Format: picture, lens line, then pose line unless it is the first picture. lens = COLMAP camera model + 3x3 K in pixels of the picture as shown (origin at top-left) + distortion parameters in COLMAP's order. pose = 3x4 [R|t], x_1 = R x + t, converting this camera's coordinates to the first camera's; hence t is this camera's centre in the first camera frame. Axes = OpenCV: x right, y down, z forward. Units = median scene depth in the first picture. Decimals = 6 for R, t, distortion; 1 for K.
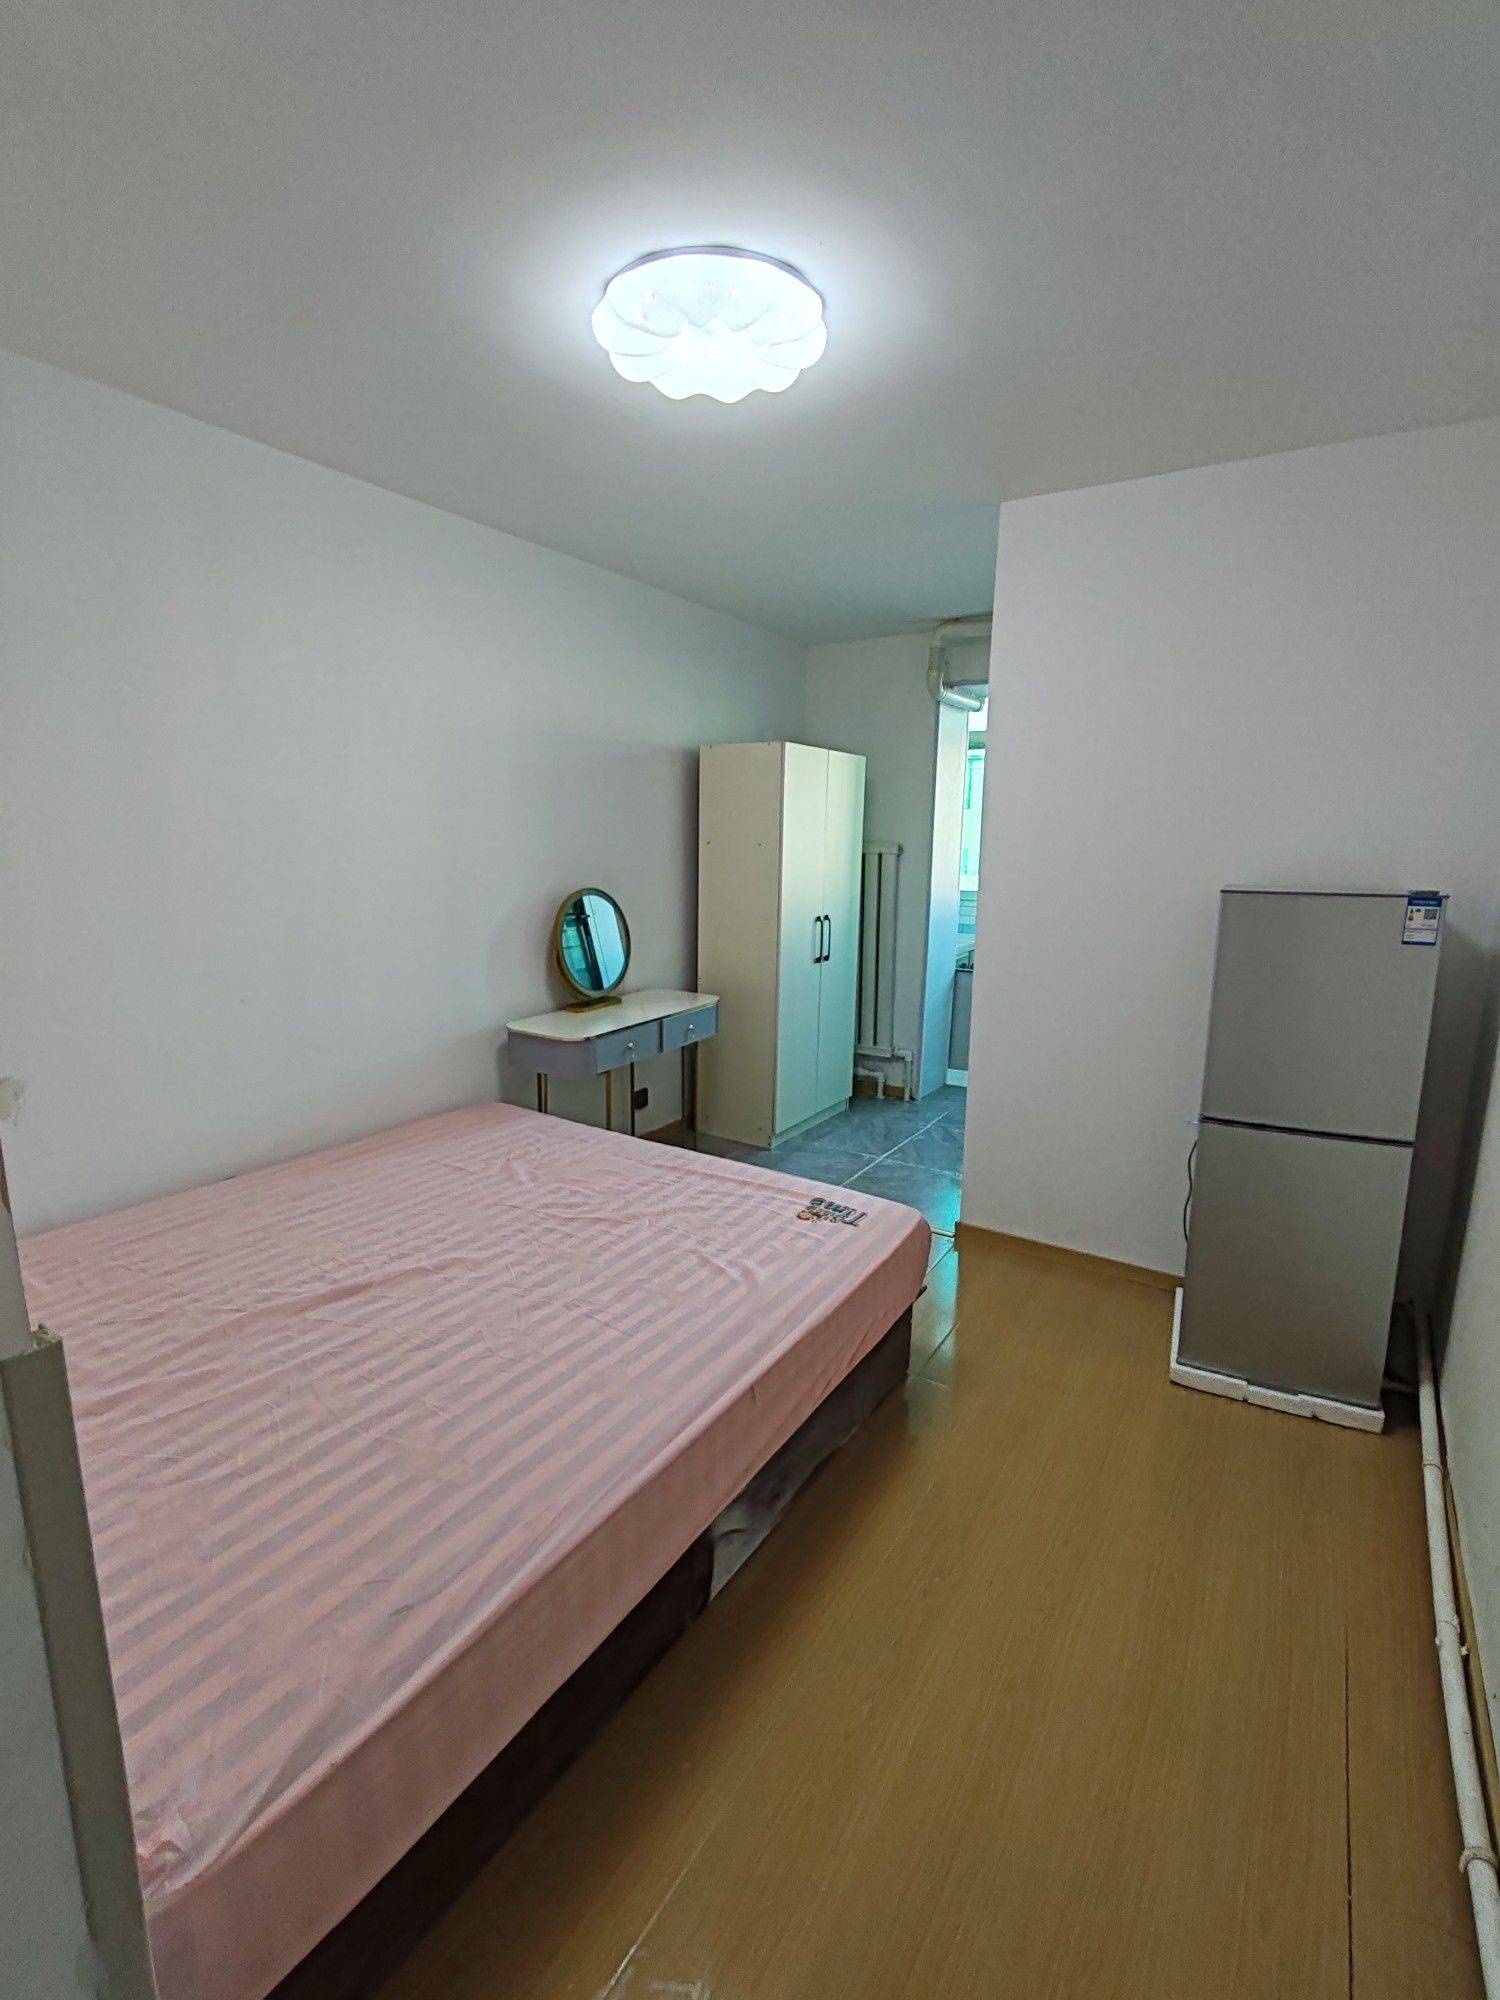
lens RADIAL K [[907.2, 0, 746.4], [0, 907.2, 1005.7], [0, 0, 1]] dist [0.000529, -0.000217]
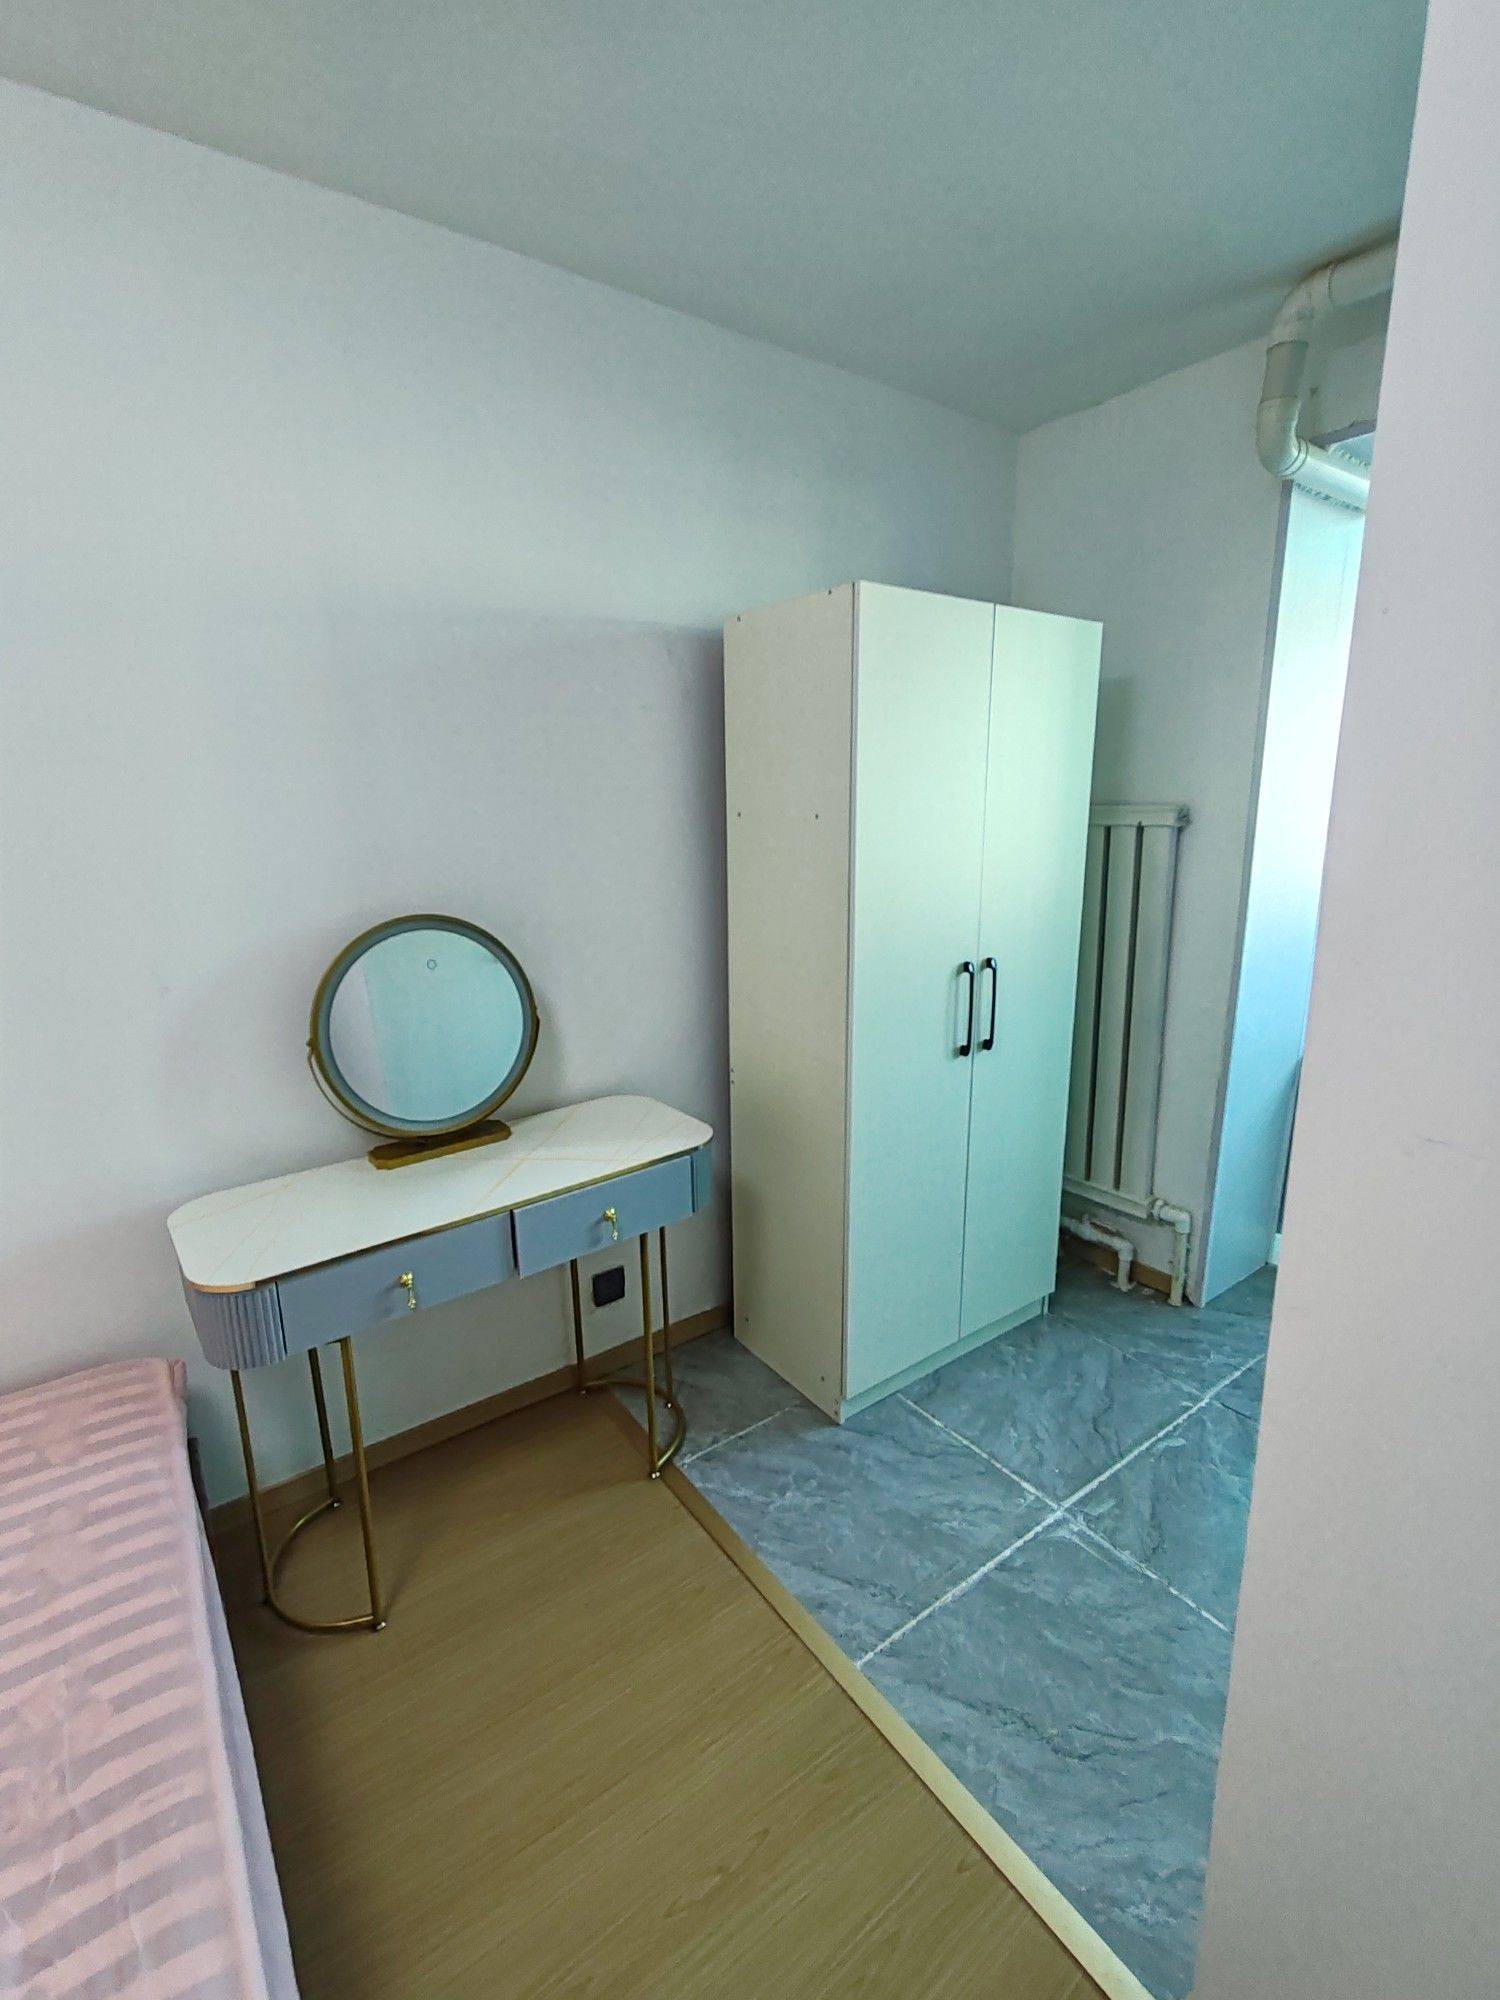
lens RADIAL K [[907.2, 0, 752.3], [0, 907.2, 990.2], [0, 0, 1]] dist [0.000529, -0.000217]
pose [[0.935646, 0.056587, -0.348375, 0.136263], [-0.045008, 0.998135, 0.041247, -0.094791], [0.350059, -0.022913, 0.936447, 0.488112]]
